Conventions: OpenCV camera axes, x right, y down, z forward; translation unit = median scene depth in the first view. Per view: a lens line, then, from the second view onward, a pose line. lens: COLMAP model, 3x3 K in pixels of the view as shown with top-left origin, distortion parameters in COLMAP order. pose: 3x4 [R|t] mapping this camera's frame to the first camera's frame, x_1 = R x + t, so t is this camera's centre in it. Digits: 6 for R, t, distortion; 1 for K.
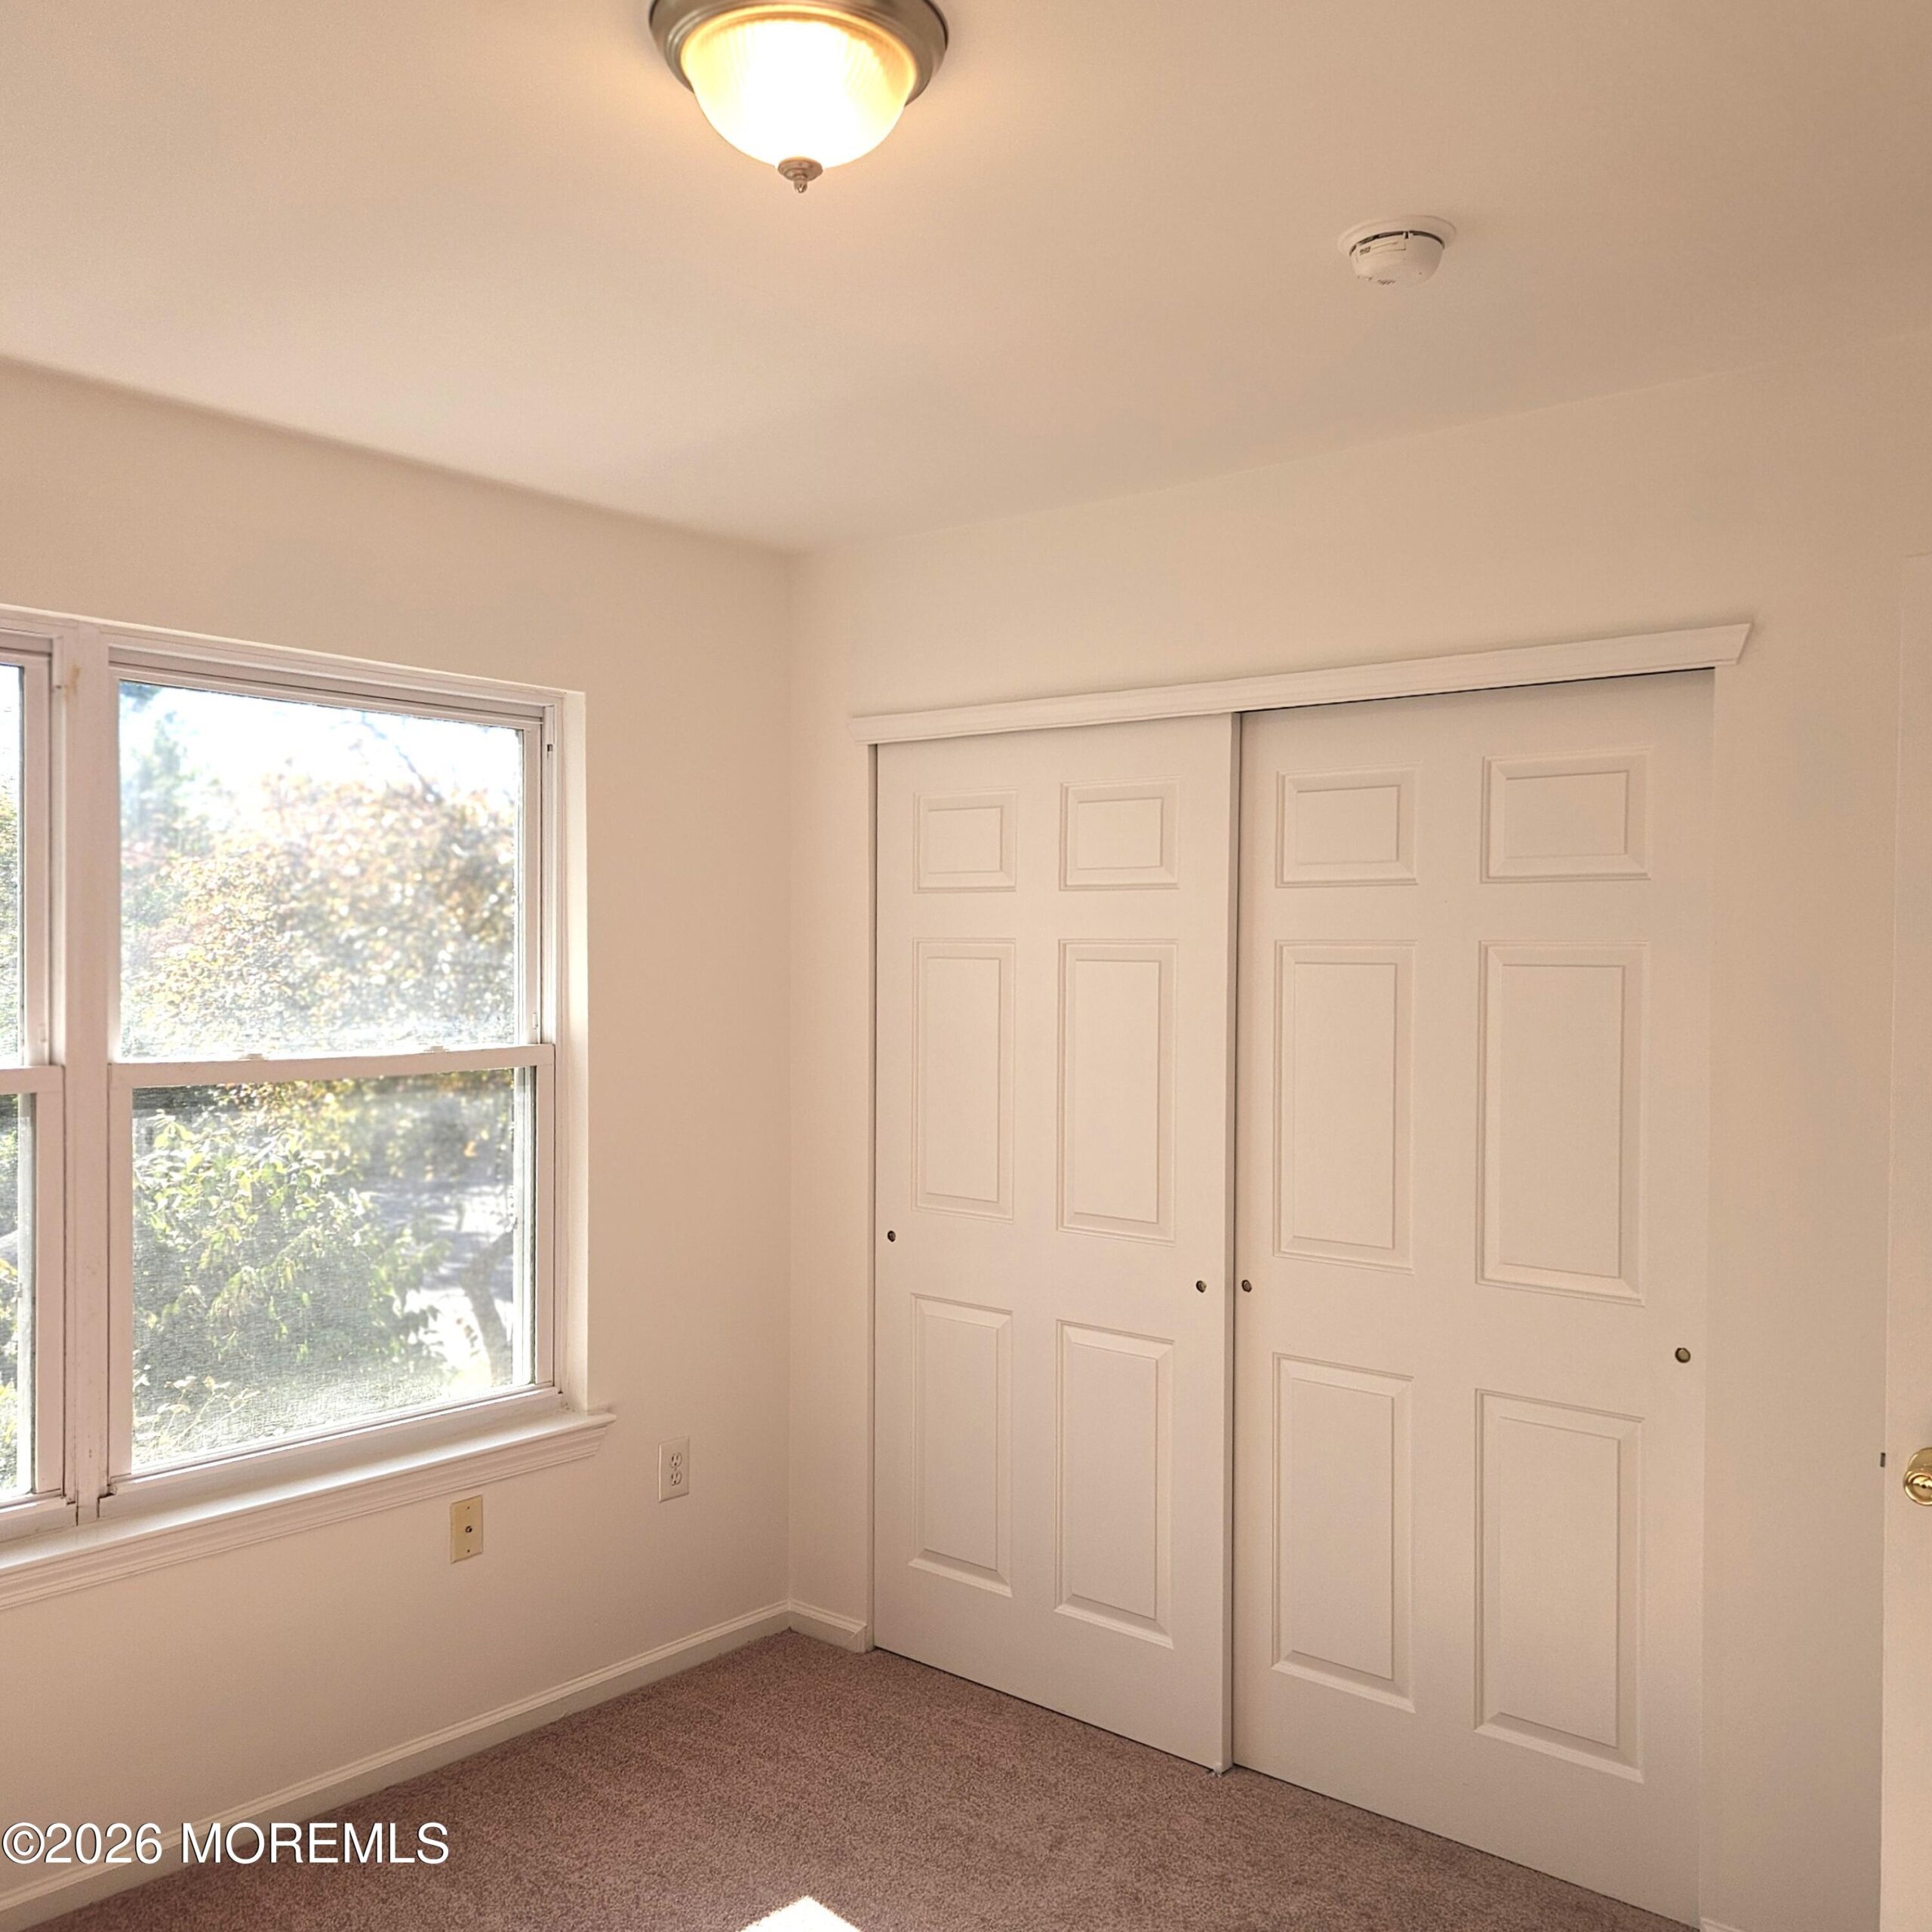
lens RADIAL K [[1781.6, 0, 976.7], [0, 1781.6, 969.2], [0, 0, 1]] dist [0.032104, 0.000000]
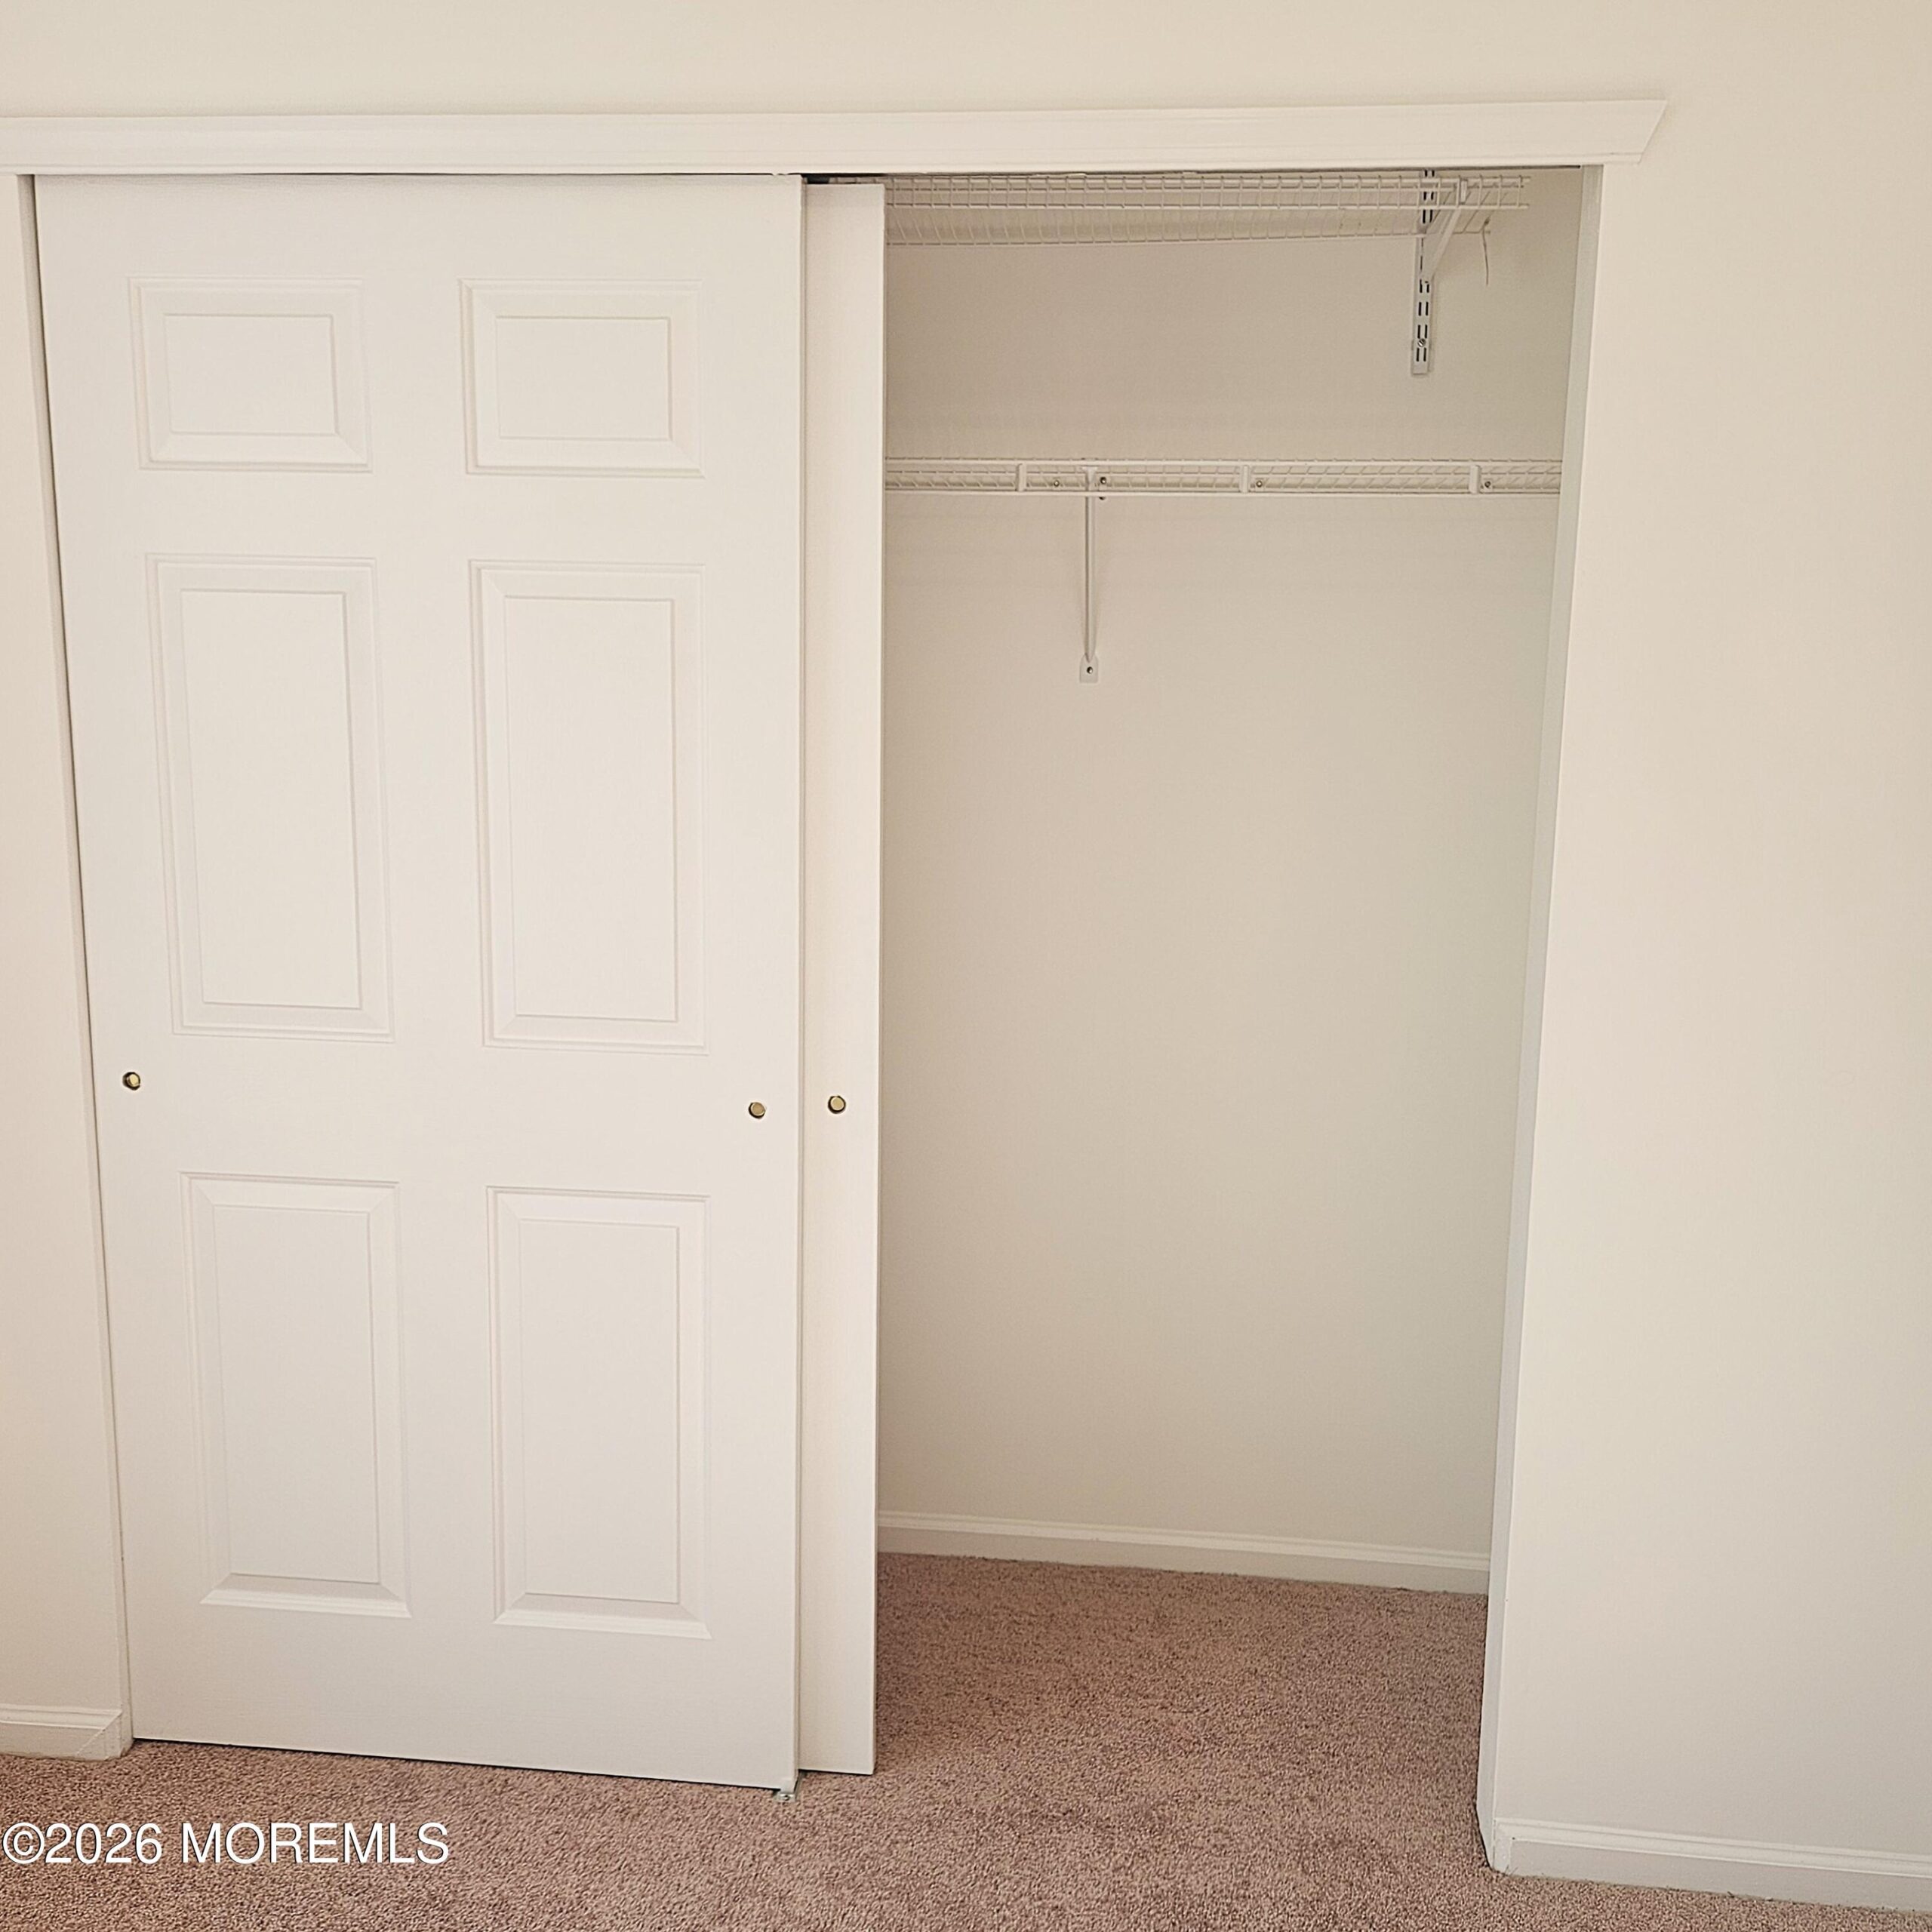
lens RADIAL K [[1781.6, 0, 968.2], [0, 1781.6, 990.2], [0, 0, 1]] dist [0.032104, 0.000000]
pose [[0.824623, -0.080477, 0.559929, -0.160086], [-0.005641, 0.988610, 0.150397, 0.033924], [-0.565655, -0.127179, 0.814776, 0.404608]]
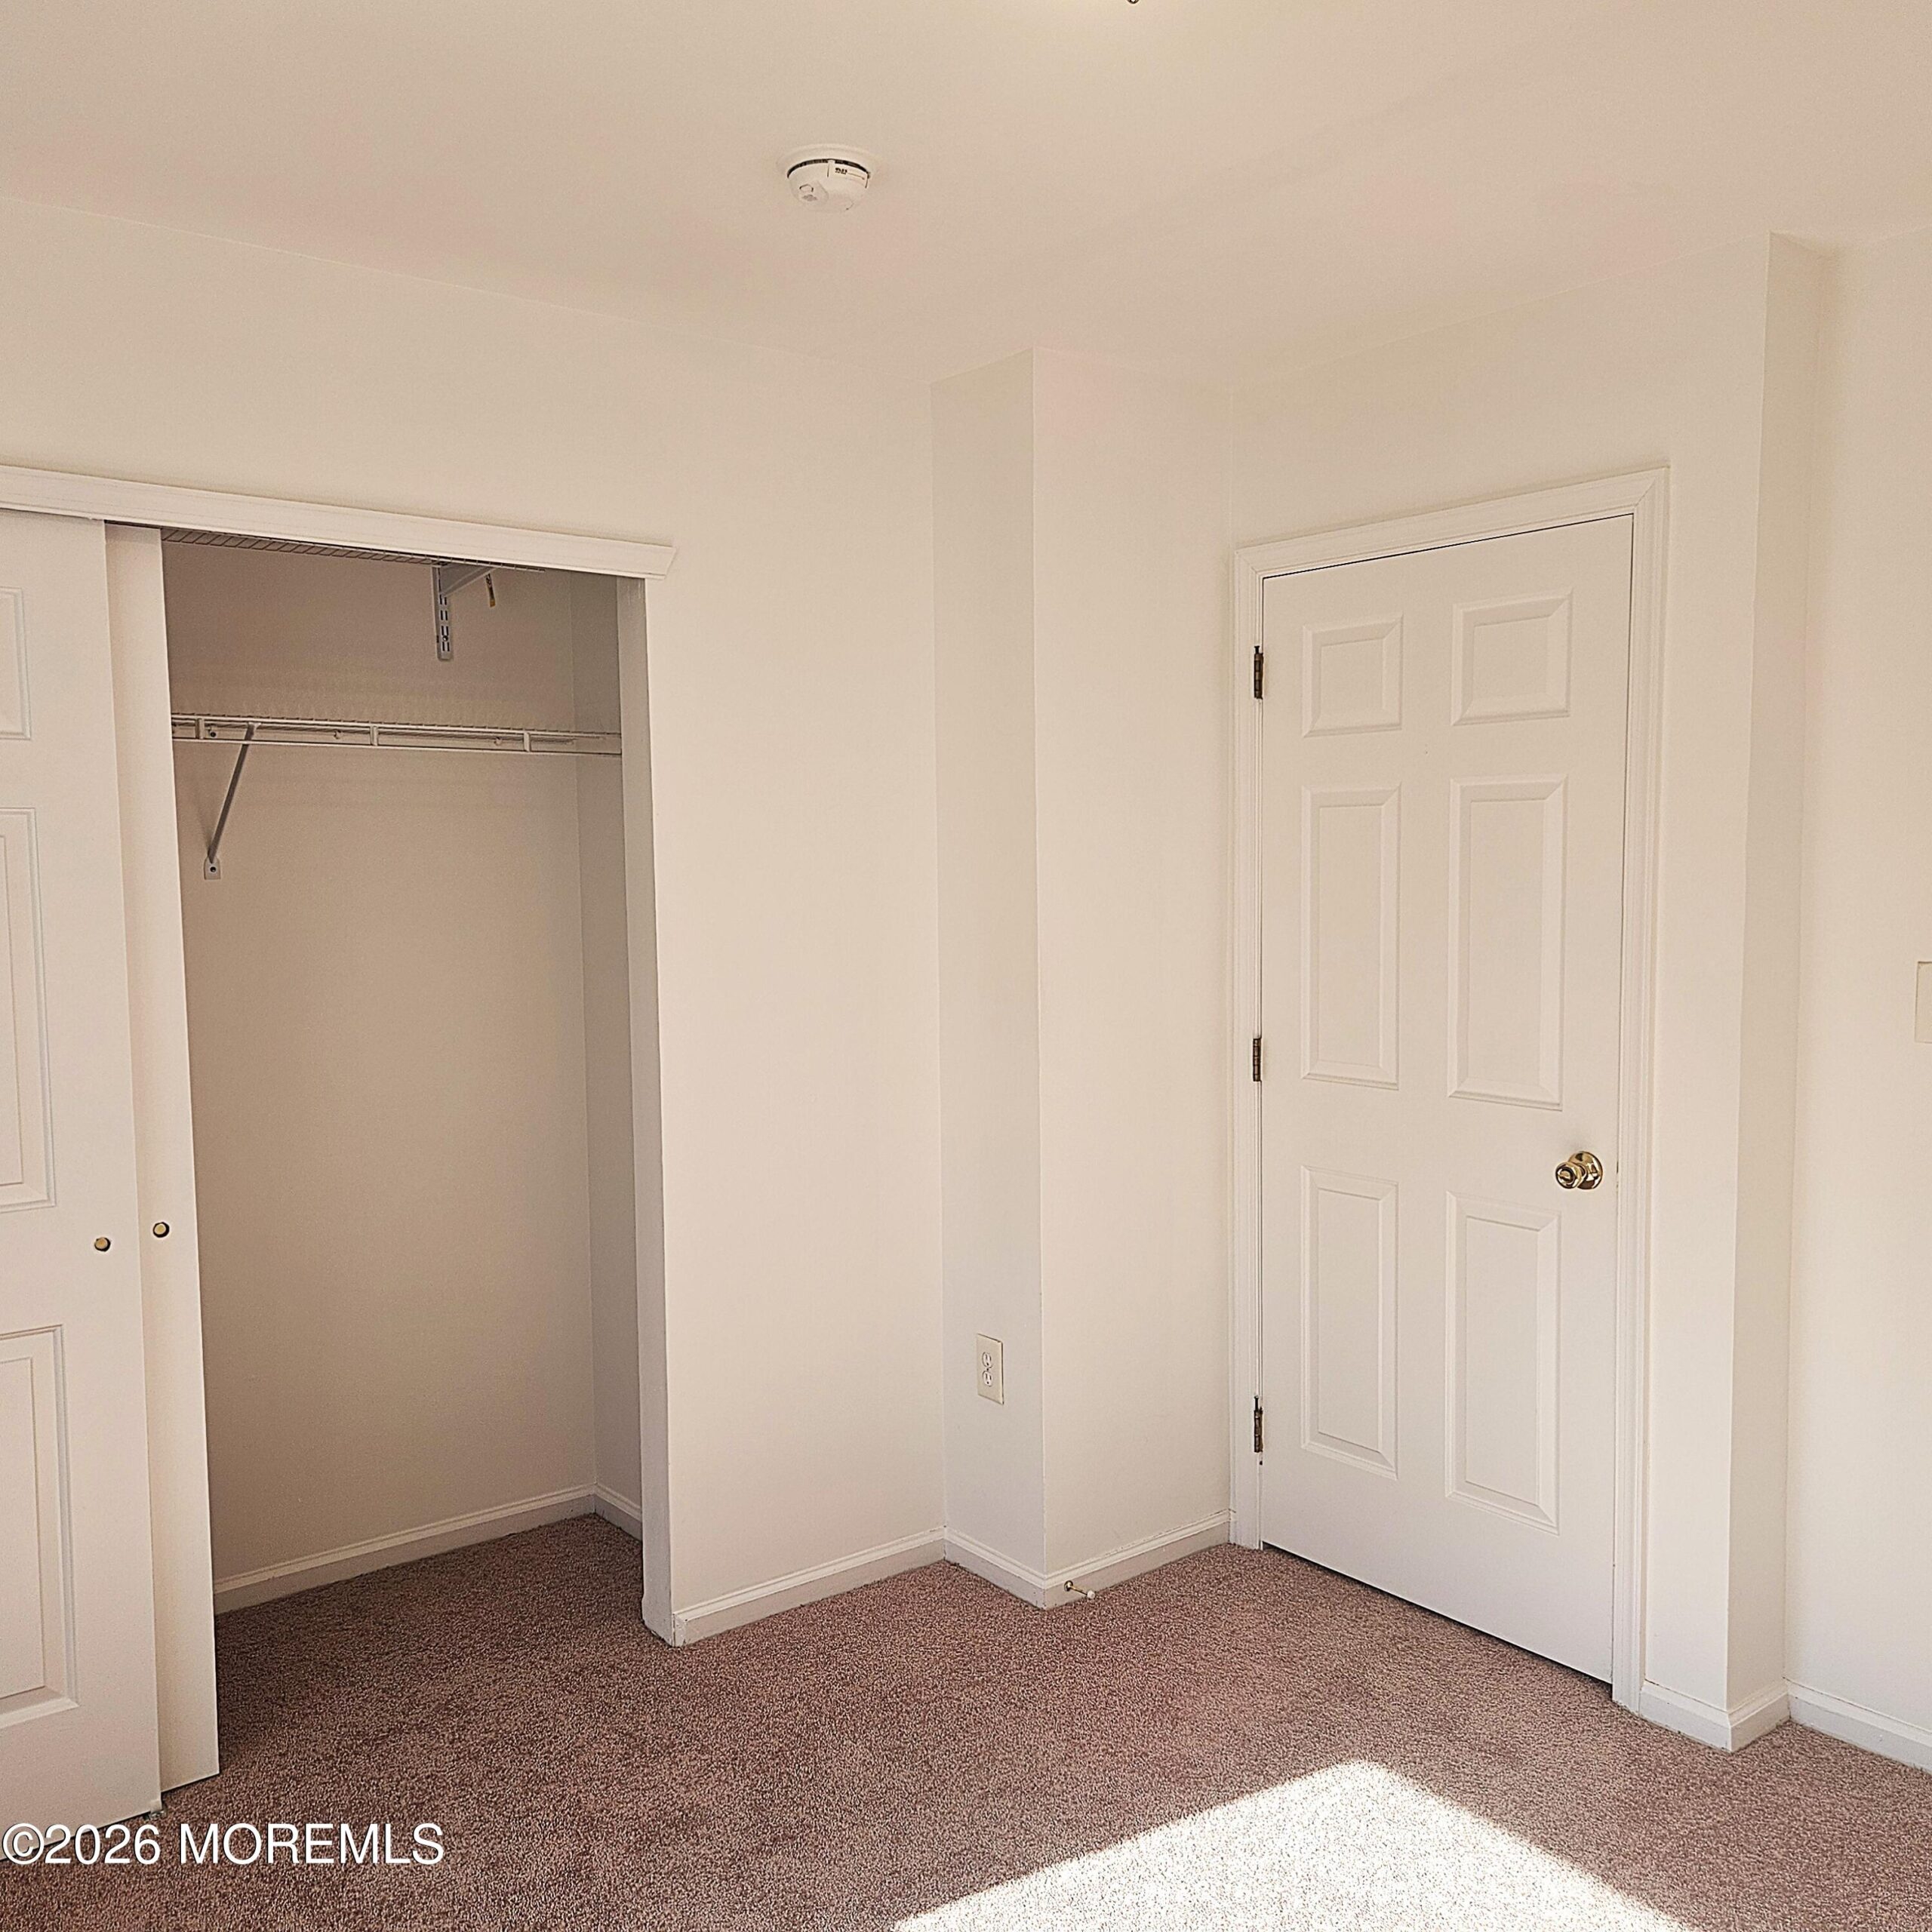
lens RADIAL K [[1781.6, 0, 957.8], [0, 1781.6, 975.2], [0, 0, 1]] dist [0.032104, 0.000000]
pose [[0.194029, -0.086295, 0.977193, -0.539109], [0.024307, 0.996240, 0.083151, -0.000277], [-0.980695, 0.007619, 0.195397, 0.435793]]
